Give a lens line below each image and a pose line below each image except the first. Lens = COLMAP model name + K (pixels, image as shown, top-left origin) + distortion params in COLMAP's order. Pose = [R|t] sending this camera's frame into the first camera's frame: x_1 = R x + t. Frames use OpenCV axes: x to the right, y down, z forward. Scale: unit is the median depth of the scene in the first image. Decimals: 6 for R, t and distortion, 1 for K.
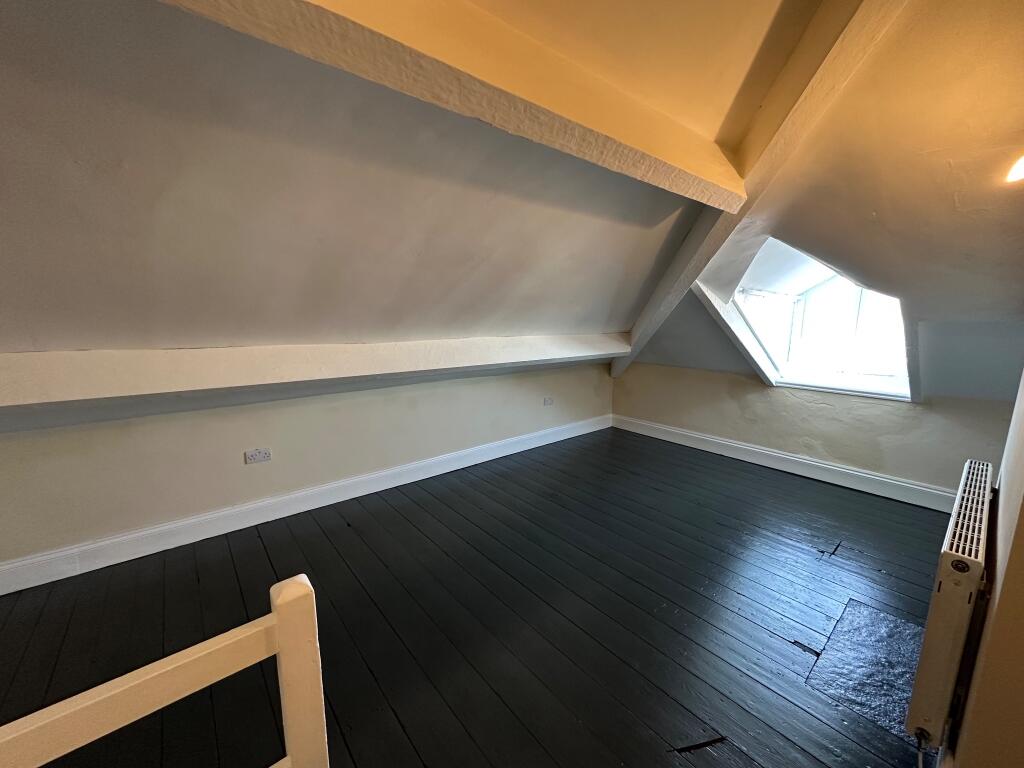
lens RADIAL K [[406.3, 0, 515.0], [0, 406.3, 386.1], [0, 0, 1]] dist [-0.004302, 0.000768]
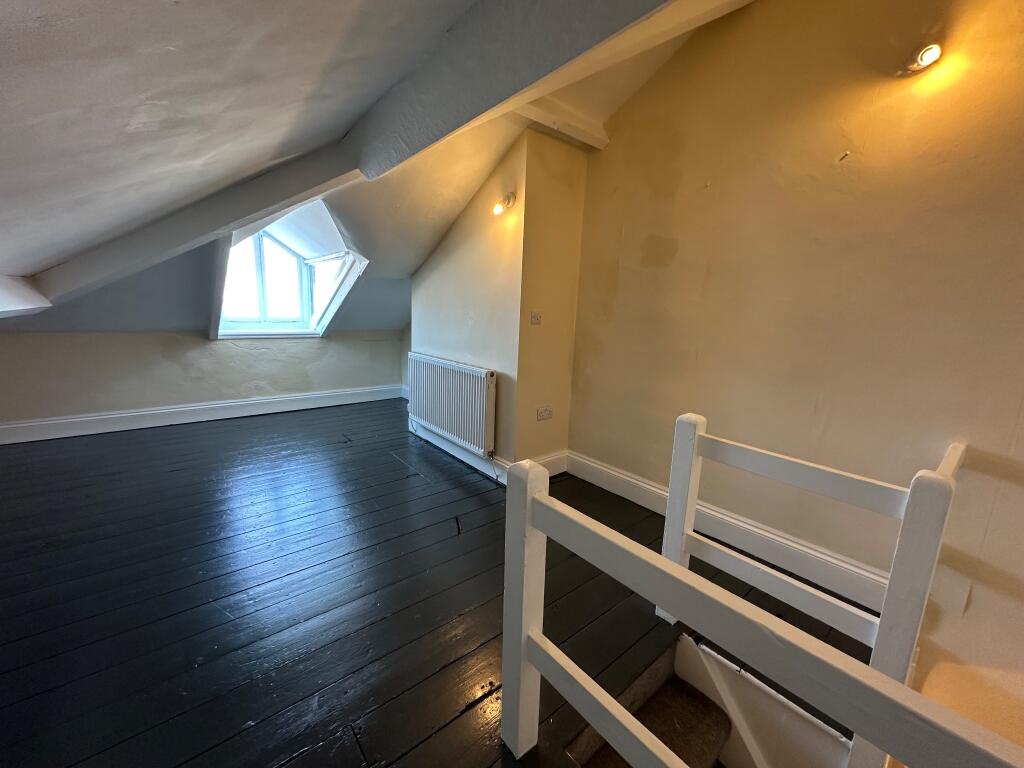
lens RADIAL K [[406.3, 0, 515.5], [0, 406.3, 384.2], [0, 0, 1]] dist [-0.004302, 0.000768]
pose [[0.010984, -0.194890, 0.980764, -0.400452], [0.132231, 0.972492, 0.191765, 0.014081], [-0.991158, 0.127581, 0.036452, 0.236516]]
